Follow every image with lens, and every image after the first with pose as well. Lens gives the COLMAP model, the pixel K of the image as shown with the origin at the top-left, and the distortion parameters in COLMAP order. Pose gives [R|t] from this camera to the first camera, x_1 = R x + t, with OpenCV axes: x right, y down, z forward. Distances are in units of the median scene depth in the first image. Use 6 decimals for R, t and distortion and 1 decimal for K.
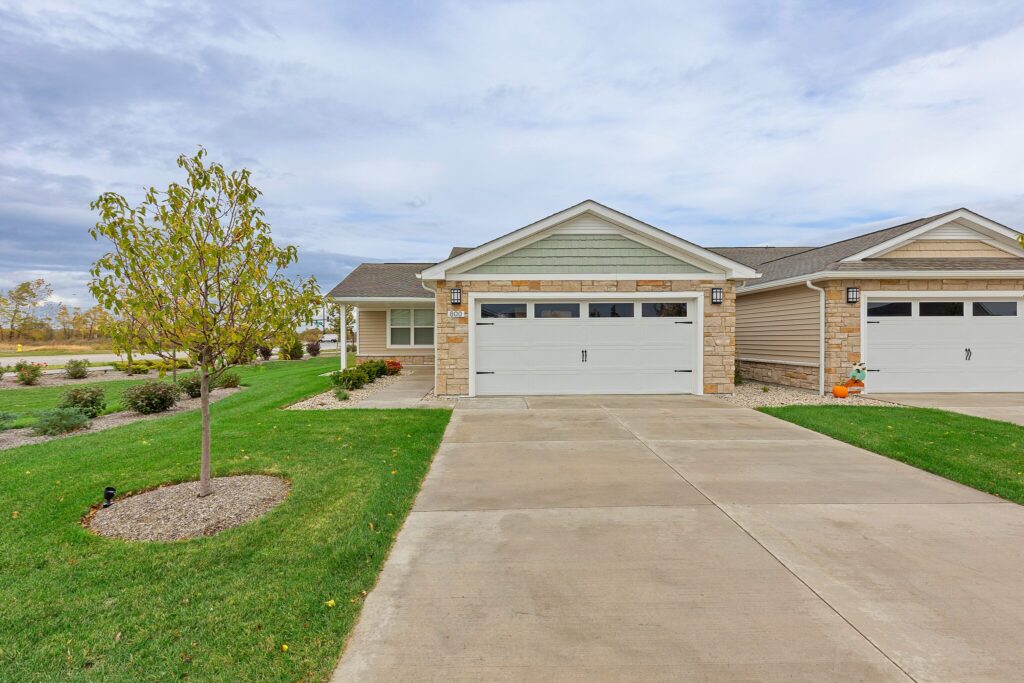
lens RADIAL K [[384.1, 0, 511.3], [0, 384.1, 338.1], [0, 0, 1]] dist [-0.000303, -0.000007]
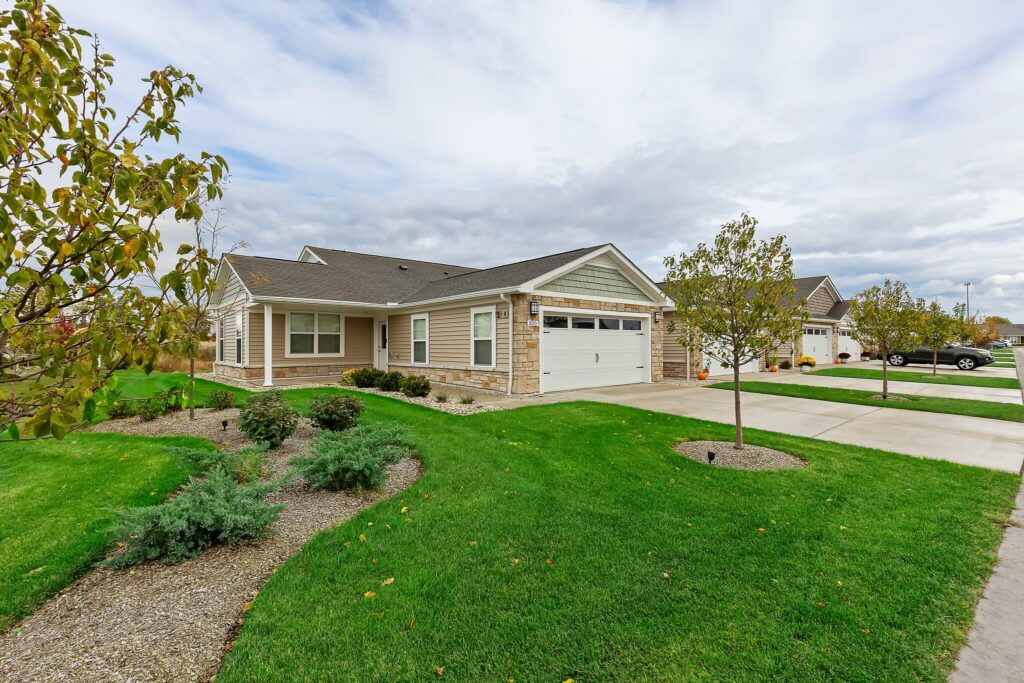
lens RADIAL K [[459.5, 0, 515.5], [0, 459.5, 338.2], [0, 0, 1]] dist [0.000959, 0.000224]
pose [[0.766106, 0.011482, 0.642612, -1.053088], [0.000236, 0.999835, -0.018147, 0.006836], [-0.642714, 0.014054, 0.765977, -0.034201]]
